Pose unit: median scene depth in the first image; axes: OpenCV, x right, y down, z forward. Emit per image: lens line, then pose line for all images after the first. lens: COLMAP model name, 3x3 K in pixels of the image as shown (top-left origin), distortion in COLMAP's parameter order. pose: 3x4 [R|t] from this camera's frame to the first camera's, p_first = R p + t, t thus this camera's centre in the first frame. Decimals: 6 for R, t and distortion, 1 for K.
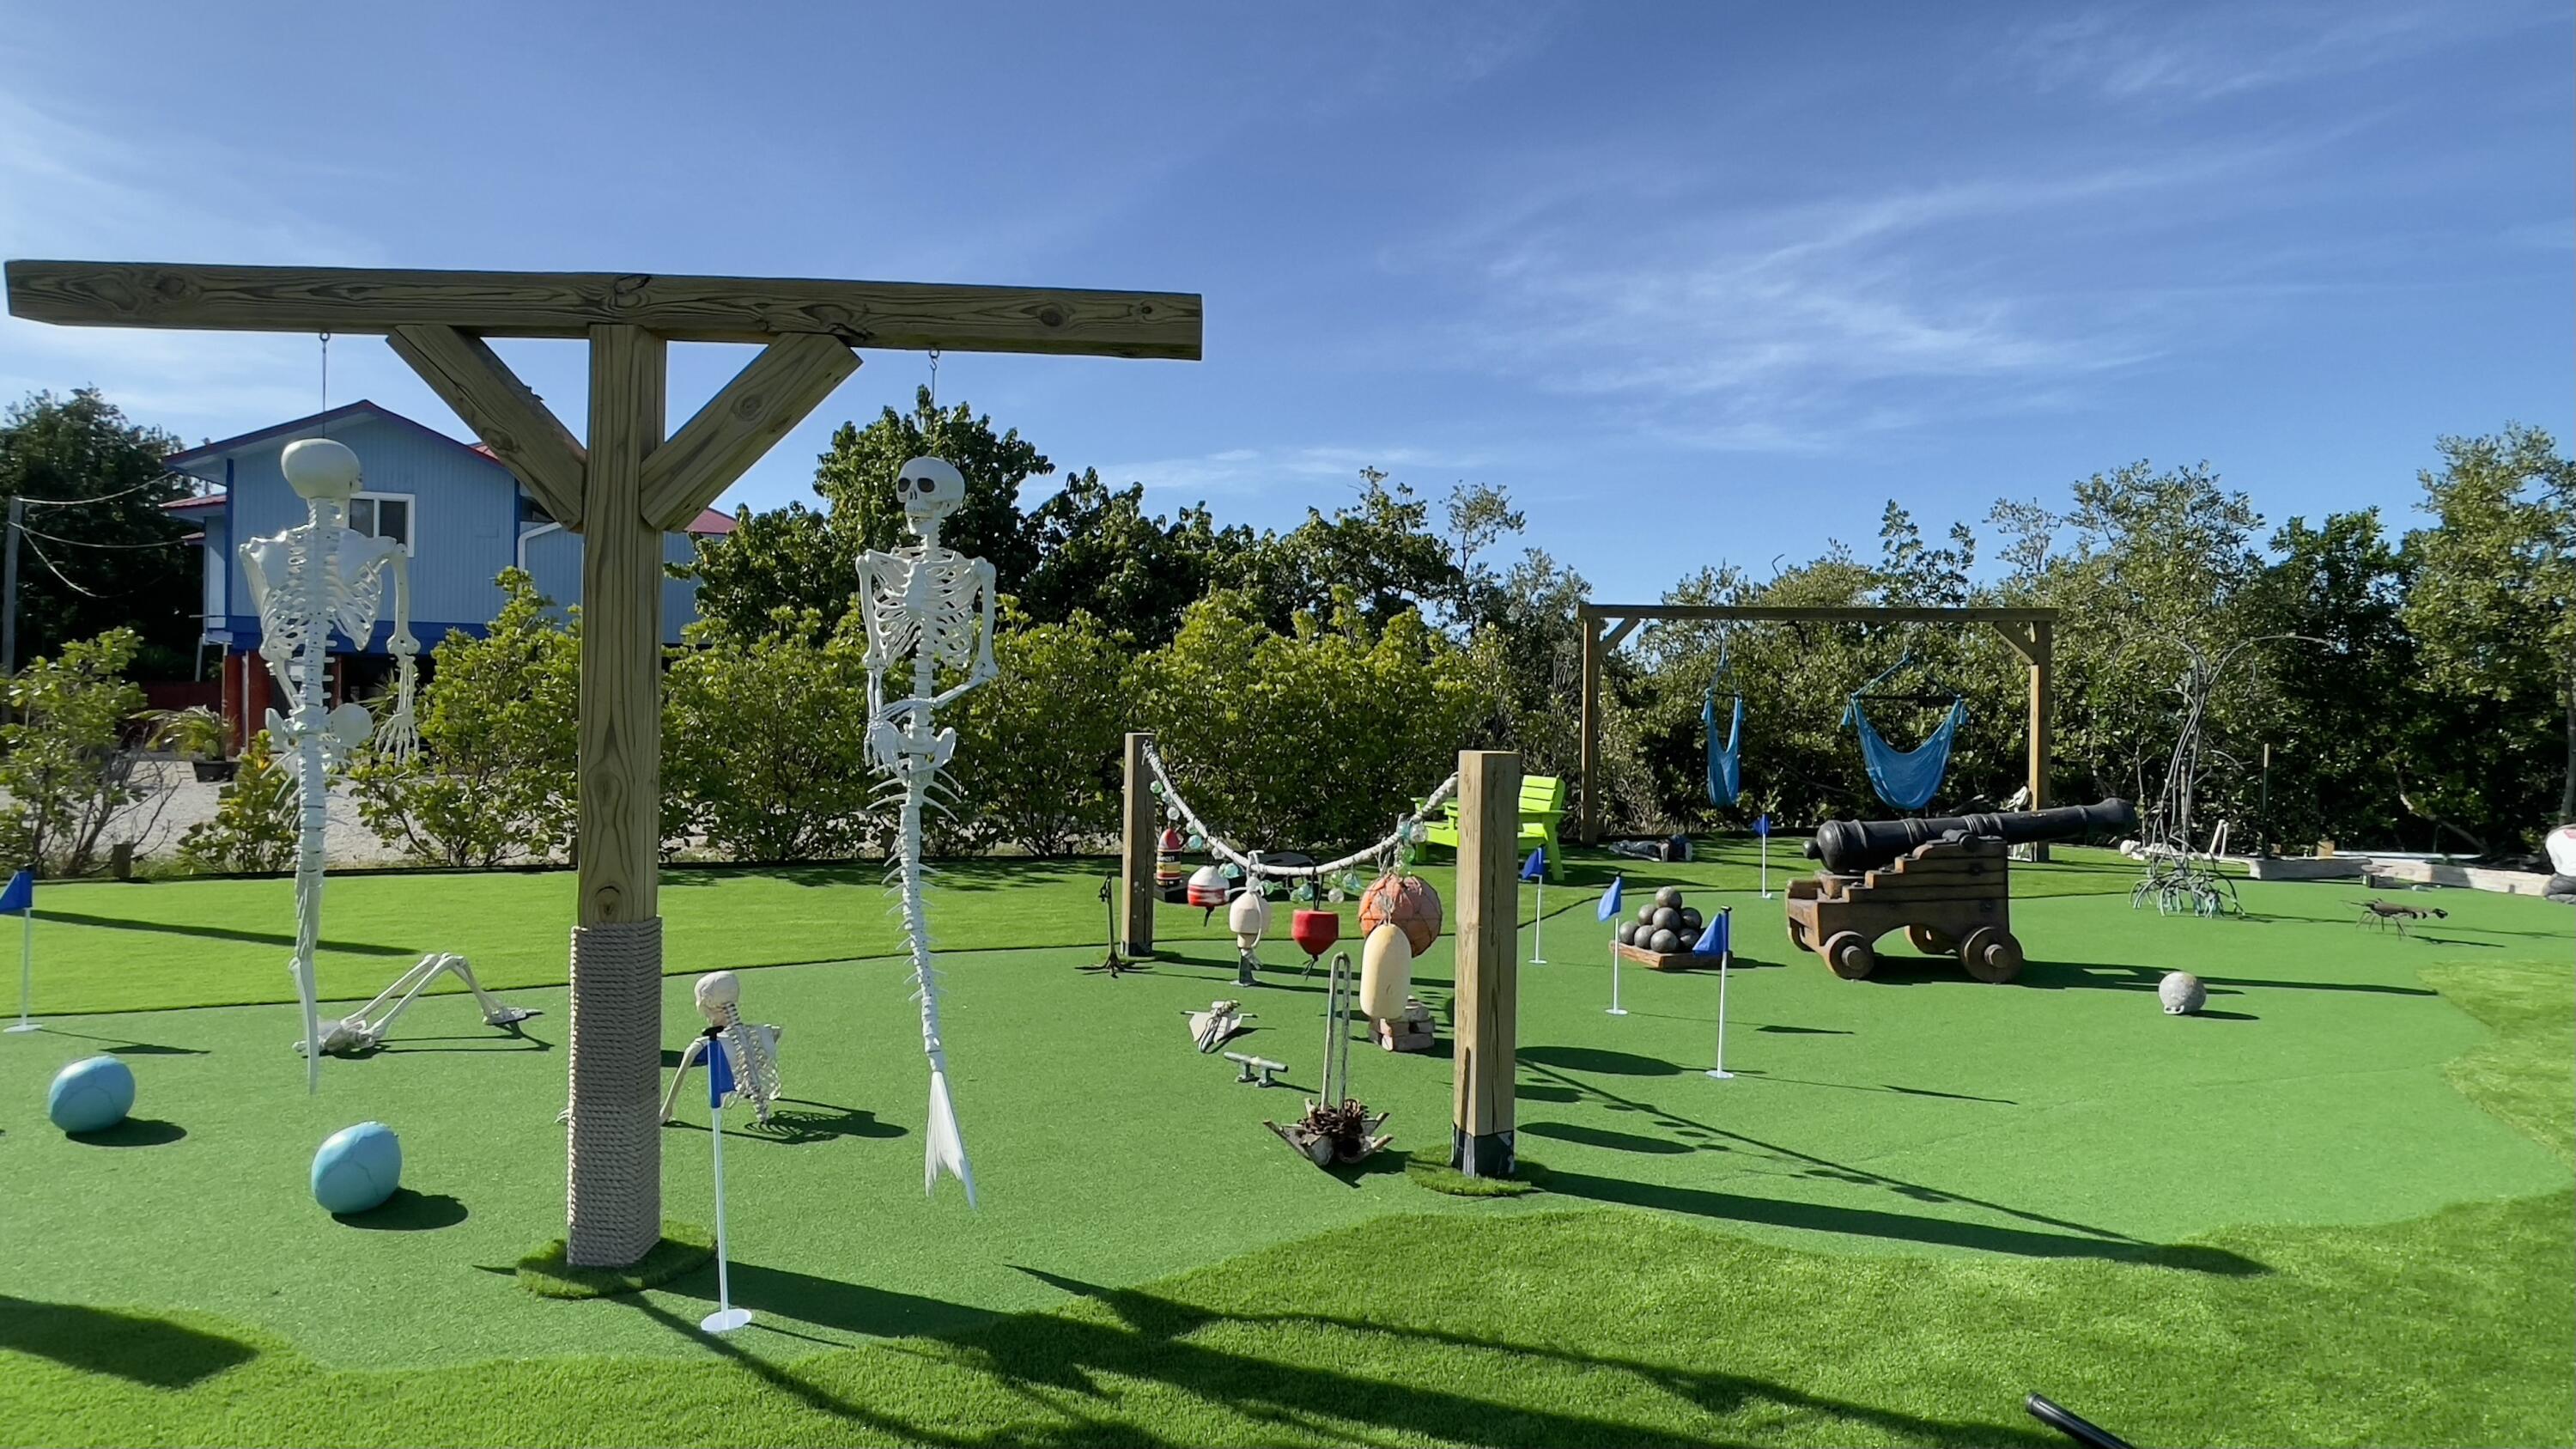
lens RADIAL K [[1267.7, 0, 1302.1], [0, 1267.7, 722.6], [0, 0, 1]] dist [-0.006467, 0.000033]
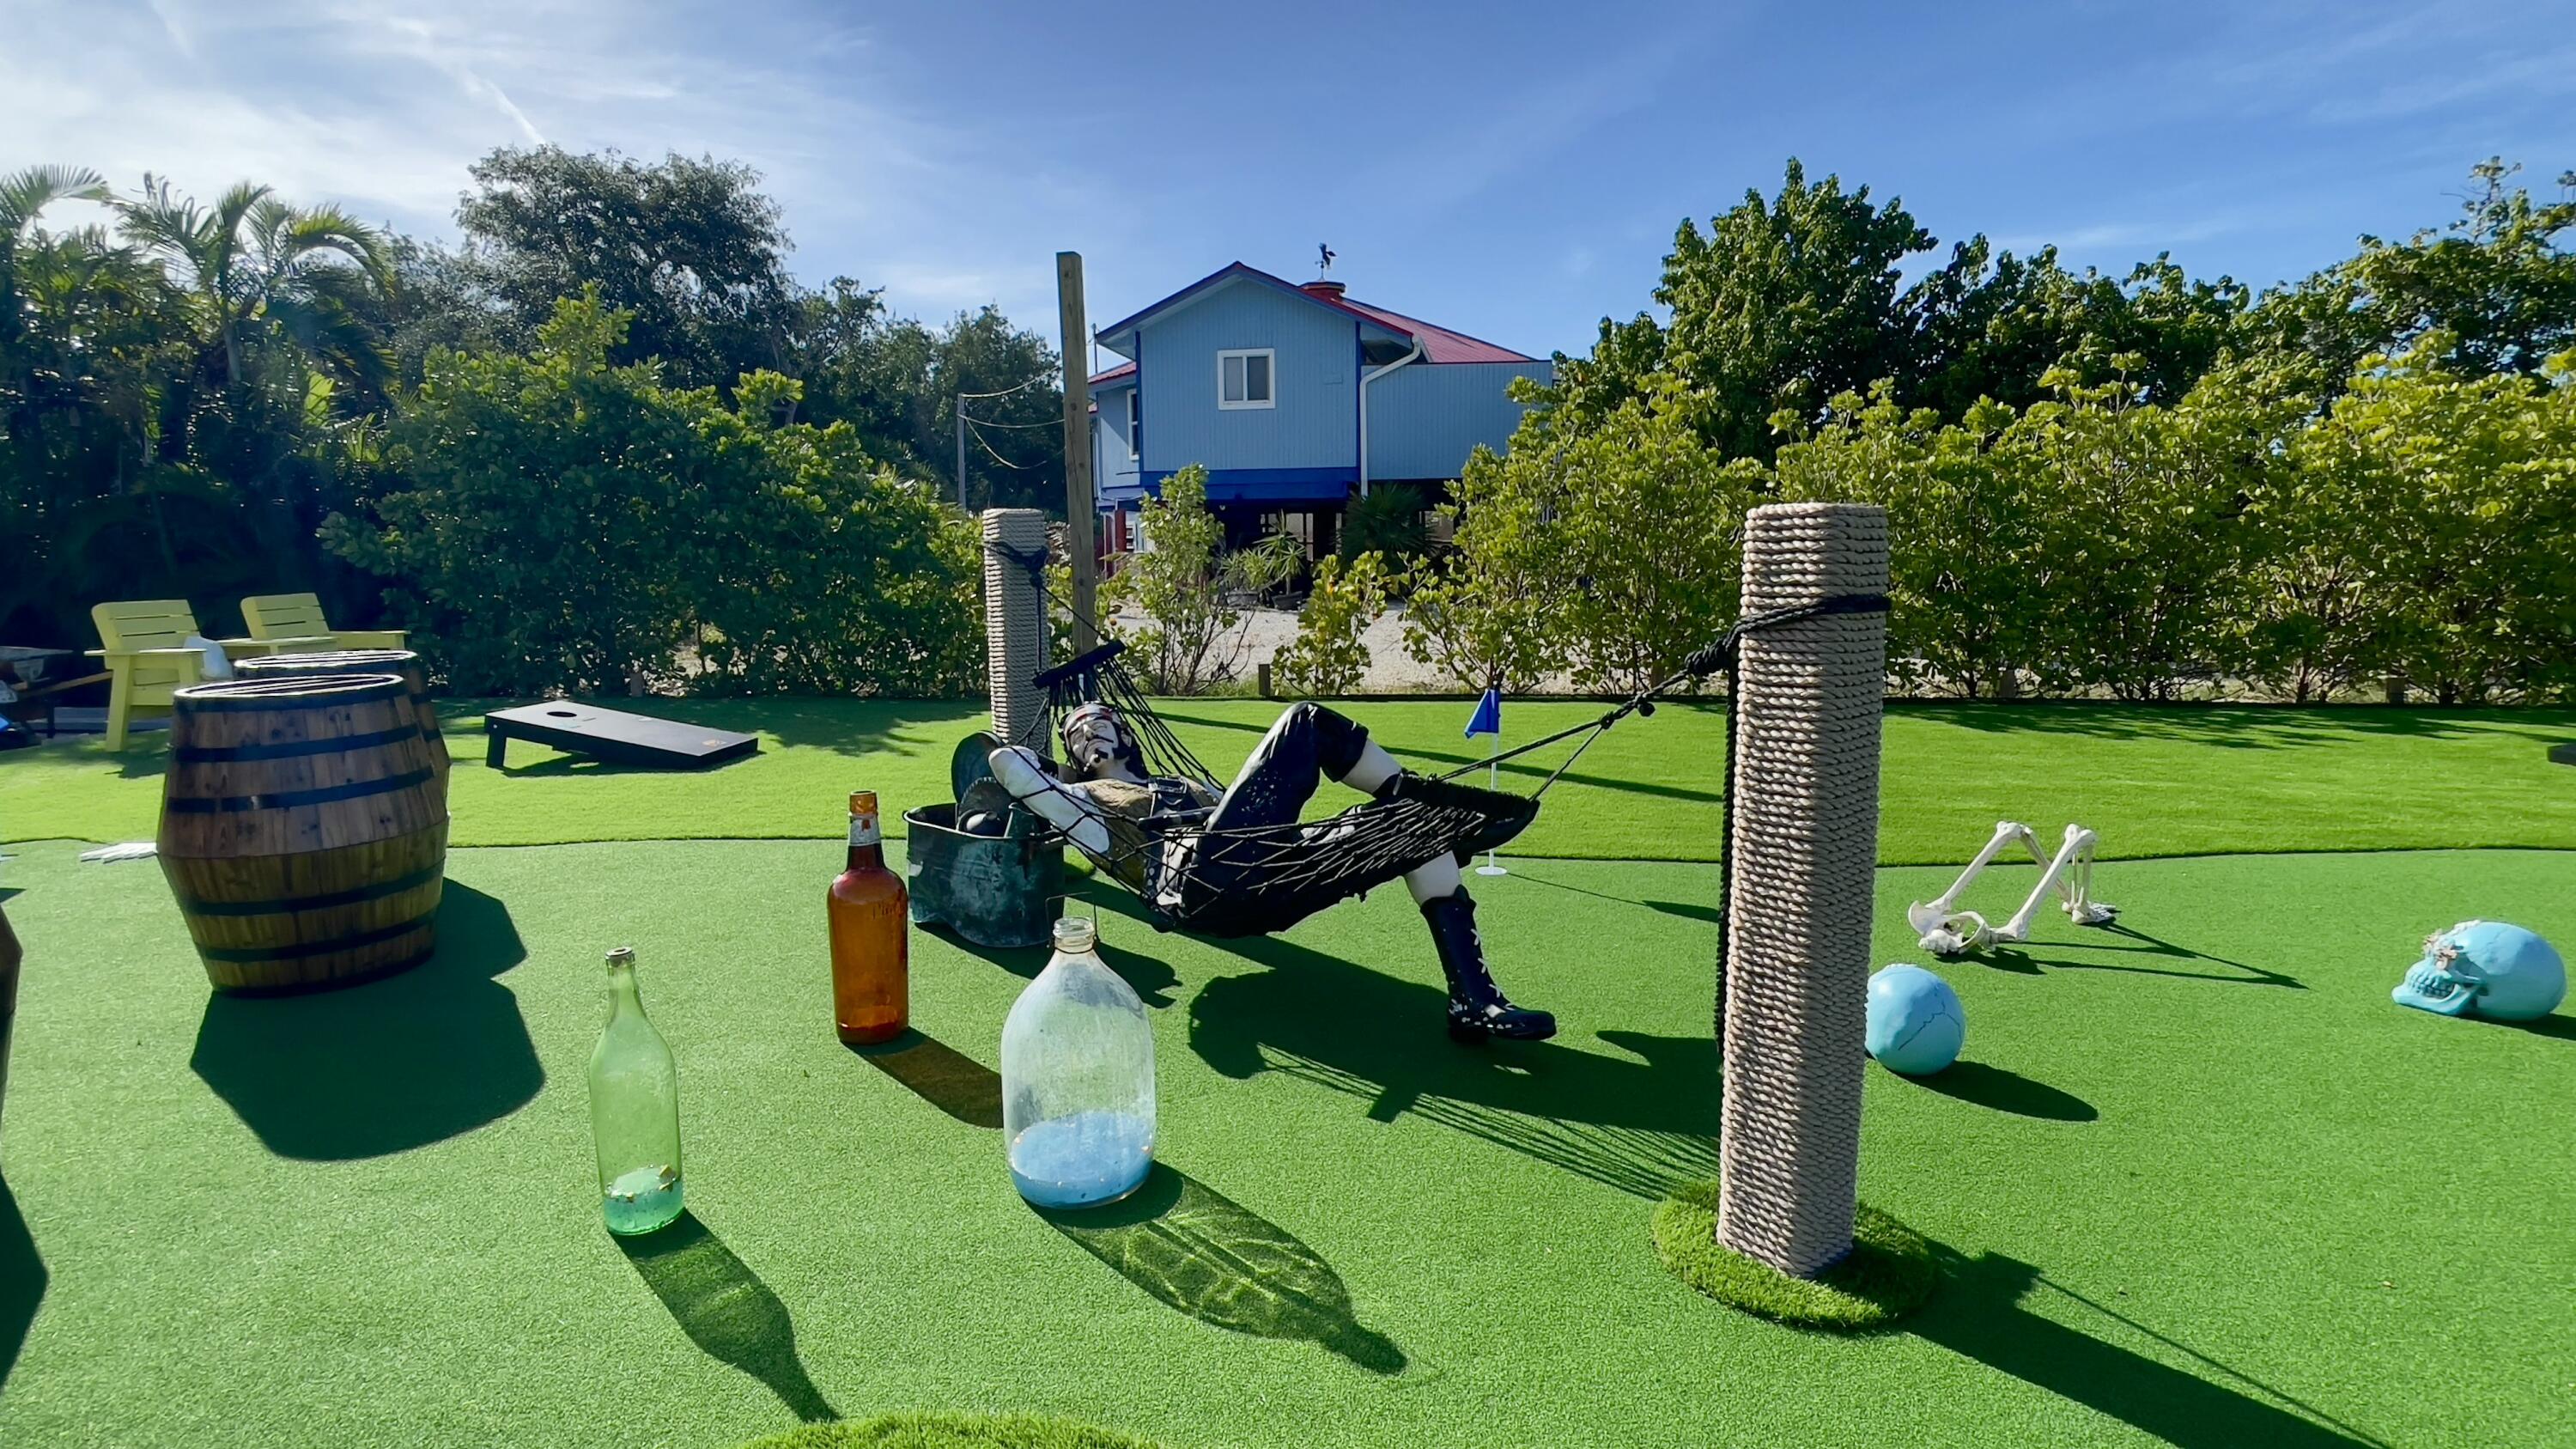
lens RADIAL K [[1267.7, 0, 1306.9], [0, 1267.7, 679.9], [0, 0, 1]] dist [-0.006467, 0.000033]
pose [[0.877454, 0.022826, -0.479117, -0.260591], [0.020949, 0.996090, 0.085821, 0.013506], [0.479203, -0.085341, 0.873545, 0.076998]]
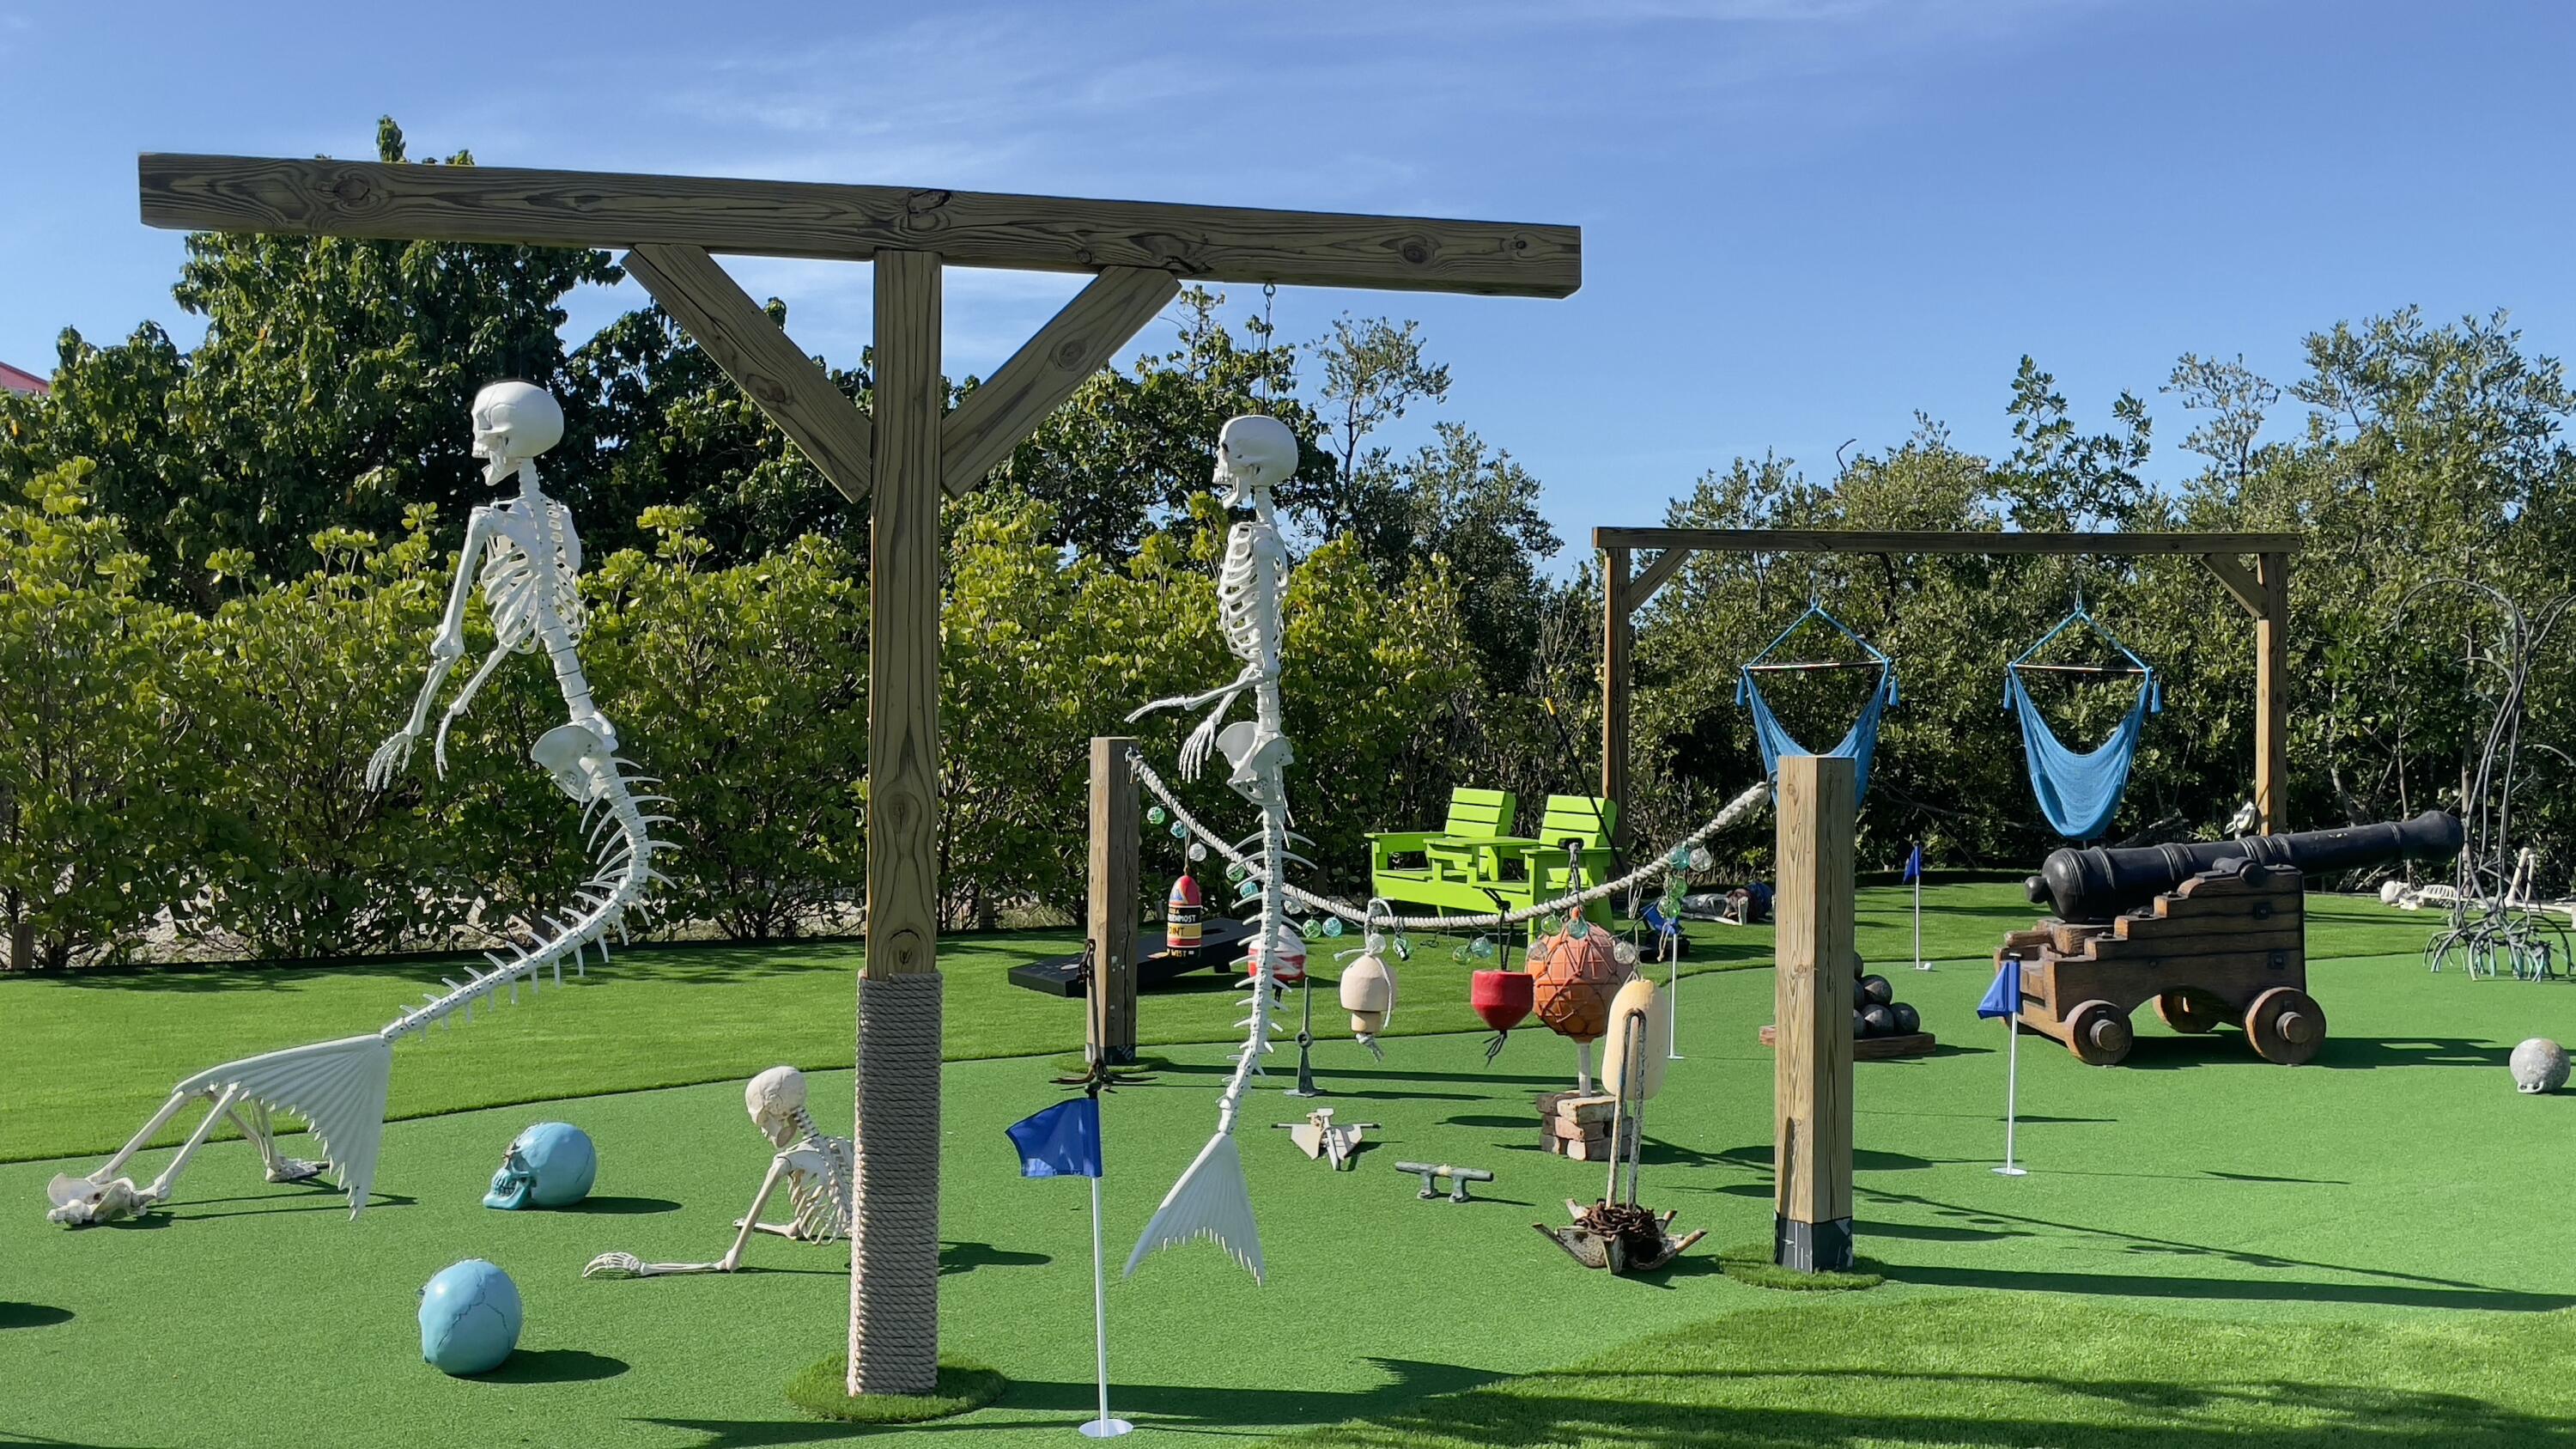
lens RADIAL K [[2280.3, 0, 1278.1], [0, 2280.3, 734.4], [0, 0, 1]] dist [0.044379, -0.001989]
pose [[0.988061, -0.011033, 0.153667, -0.113074], [0.009478, 0.999896, 0.010849, -0.002696], [-0.153770, -0.009263, 0.988063, -0.108775]]
